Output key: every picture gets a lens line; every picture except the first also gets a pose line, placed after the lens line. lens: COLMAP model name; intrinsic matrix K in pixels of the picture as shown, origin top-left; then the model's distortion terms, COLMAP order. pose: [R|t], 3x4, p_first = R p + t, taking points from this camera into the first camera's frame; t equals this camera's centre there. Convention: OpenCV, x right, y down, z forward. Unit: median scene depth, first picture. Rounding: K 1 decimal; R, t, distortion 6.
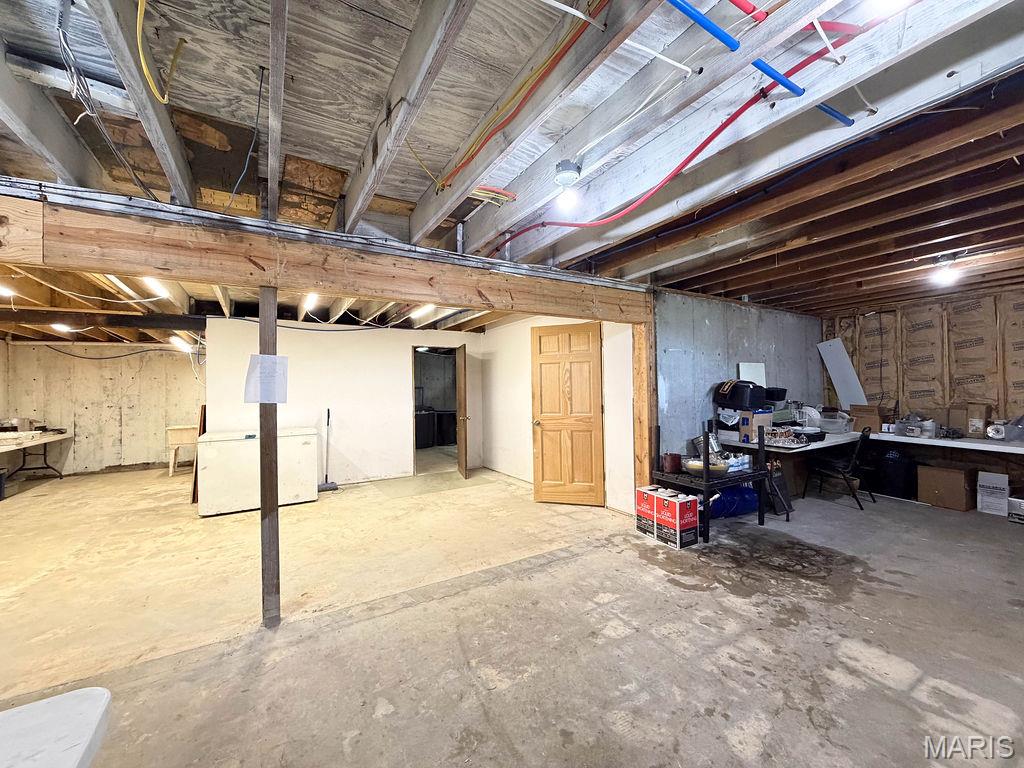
lens RADIAL K [[408.2, 0, 510.7], [0, 408.2, 381.8], [0, 0, 1]] dist [-0.000256, -0.000148]
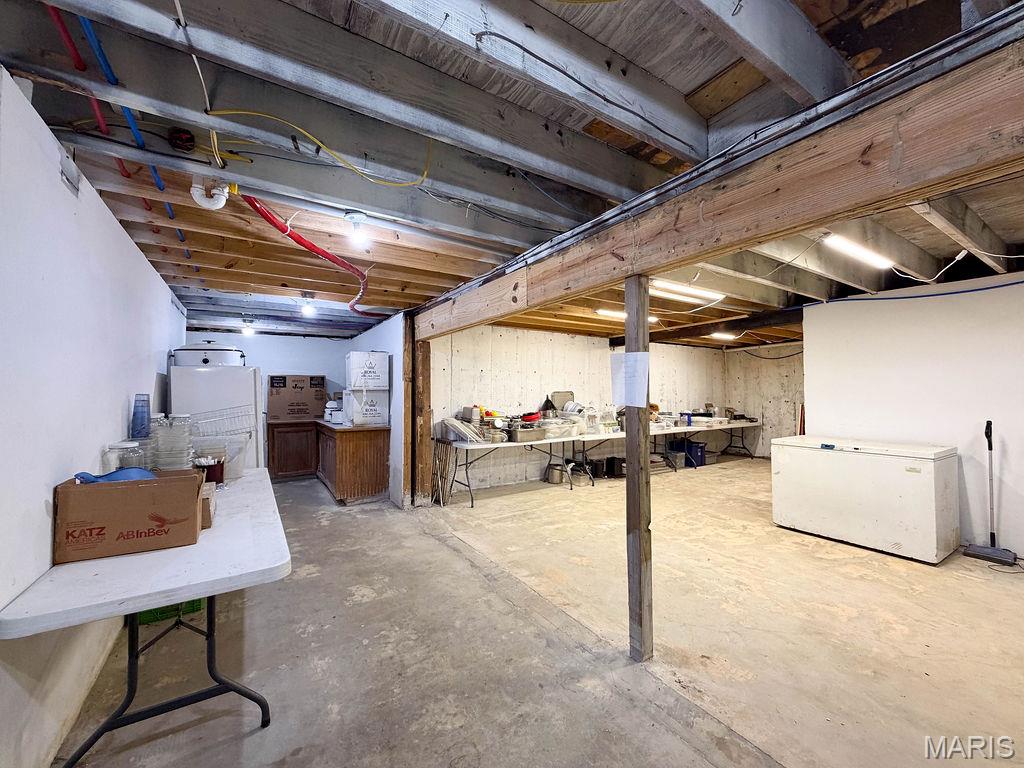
lens RADIAL K [[408.2, 0, 510.7], [0, 408.2, 381.8], [0, 0, 1]] dist [-0.000256, -0.000148]
pose [[0.026444, -0.006237, -0.999631, 0.232861], [0.019438, 0.999795, -0.005724, -0.000884], [0.999461, -0.019279, 0.026560, 0.563163]]
